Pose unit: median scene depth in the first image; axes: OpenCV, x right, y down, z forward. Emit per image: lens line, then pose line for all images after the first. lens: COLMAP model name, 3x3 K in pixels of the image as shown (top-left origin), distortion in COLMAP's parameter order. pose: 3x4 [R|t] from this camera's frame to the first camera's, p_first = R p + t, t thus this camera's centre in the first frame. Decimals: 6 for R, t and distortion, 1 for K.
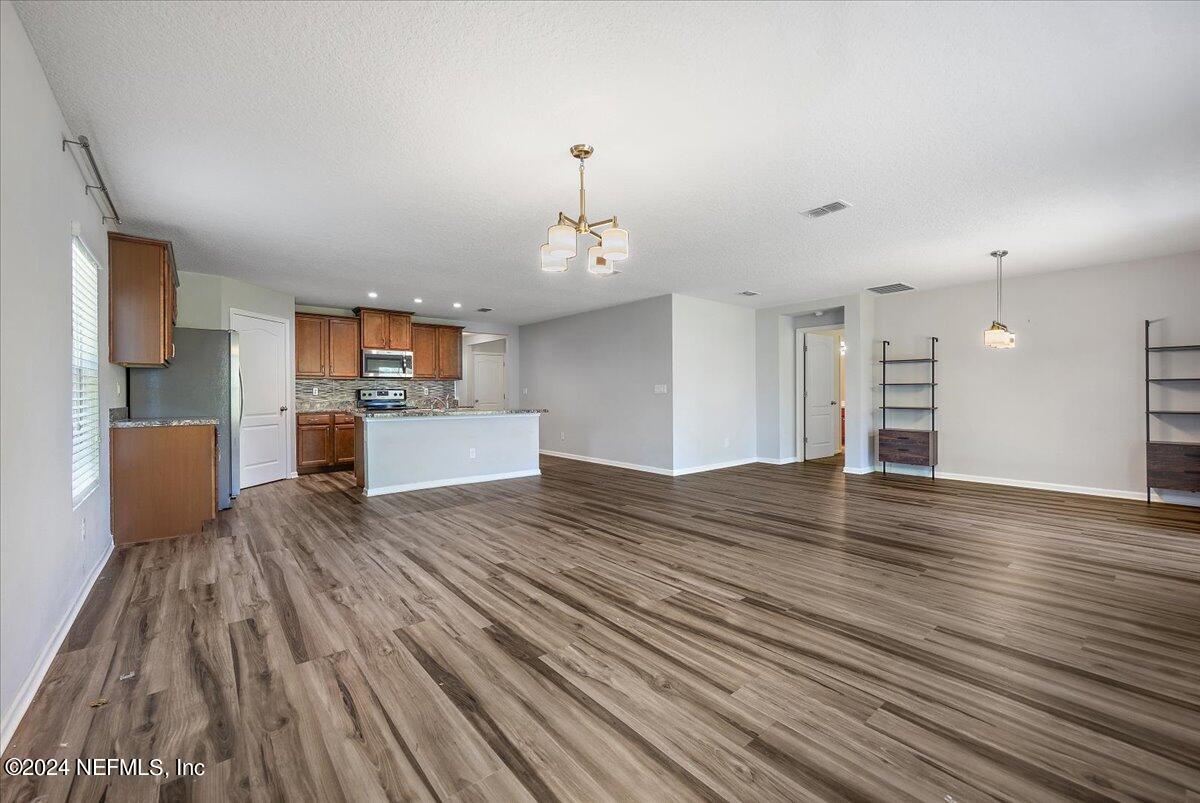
lens RADIAL K [[485.2, 0, 604.7], [0, 485.2, 396.4], [0, 0, 1]] dist [-0.000500, 0.000064]
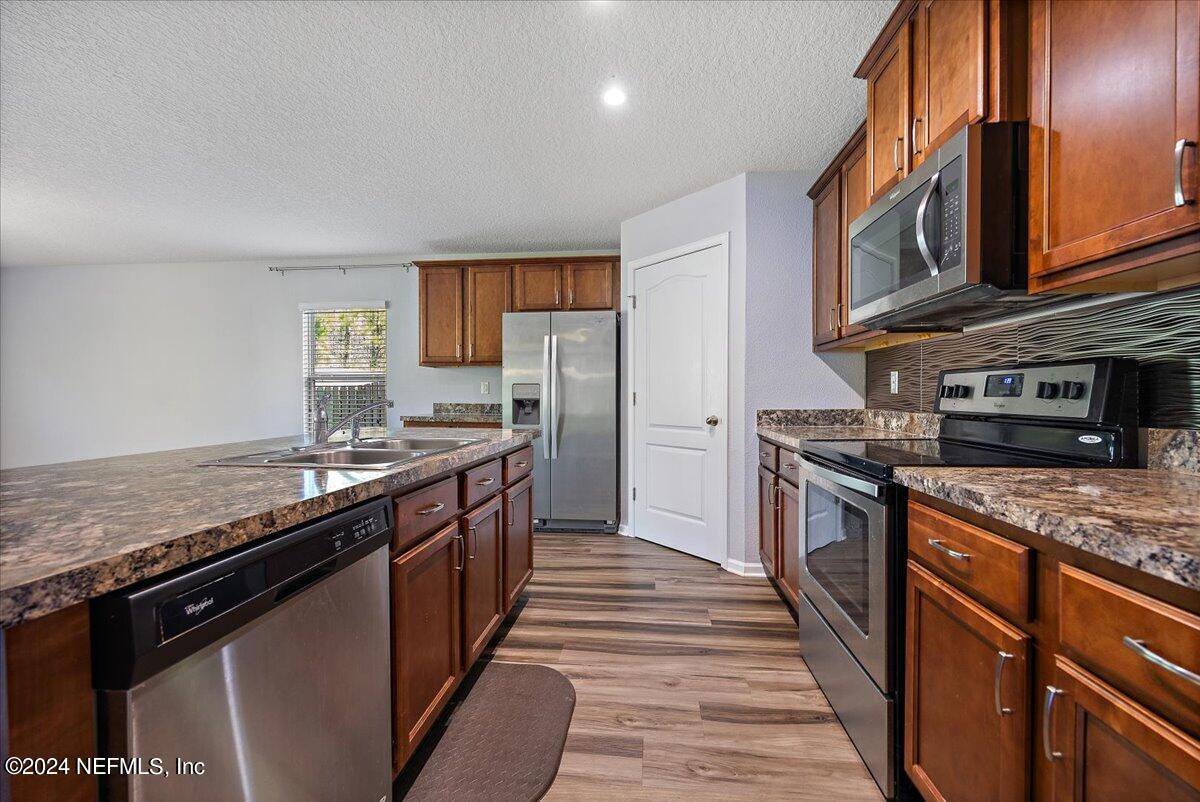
lens RADIAL K [[485.2, 0, 604.7], [0, 485.2, 395.9], [0, 0, 1]] dist [-0.000500, 0.000064]
pose [[-0.711215, 0.005309, -0.702954, -0.197012], [-0.001593, 0.999957, 0.009164, -0.003350], [0.702972, 0.007638, -0.711176, 1.041452]]
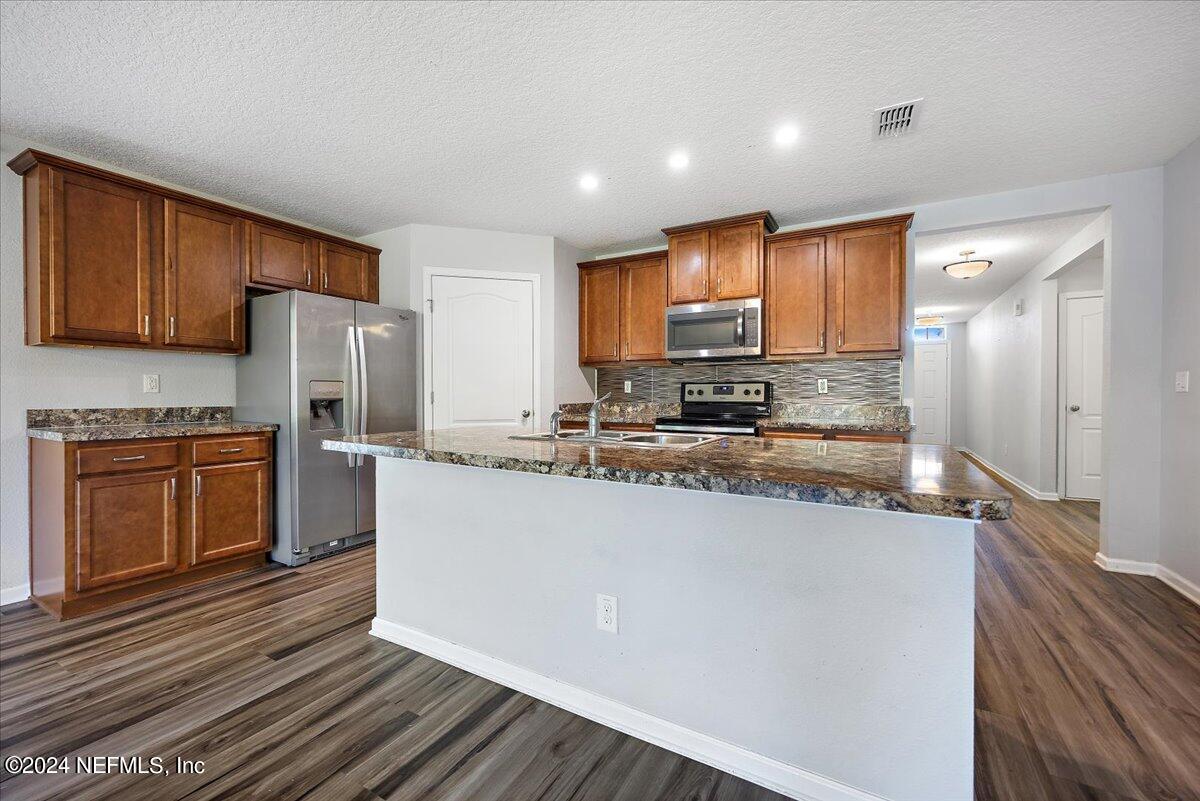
lens RADIAL K [[485.2, 0, 604.7], [0, 485.2, 395.4], [0, 0, 1]] dist [-0.000500, 0.000064]
pose [[0.349479, 0.007751, -0.936912, -0.019501], [-0.006394, 0.999962, 0.005888, -0.002681], [0.936922, 0.003933, 0.349516, 0.712515]]
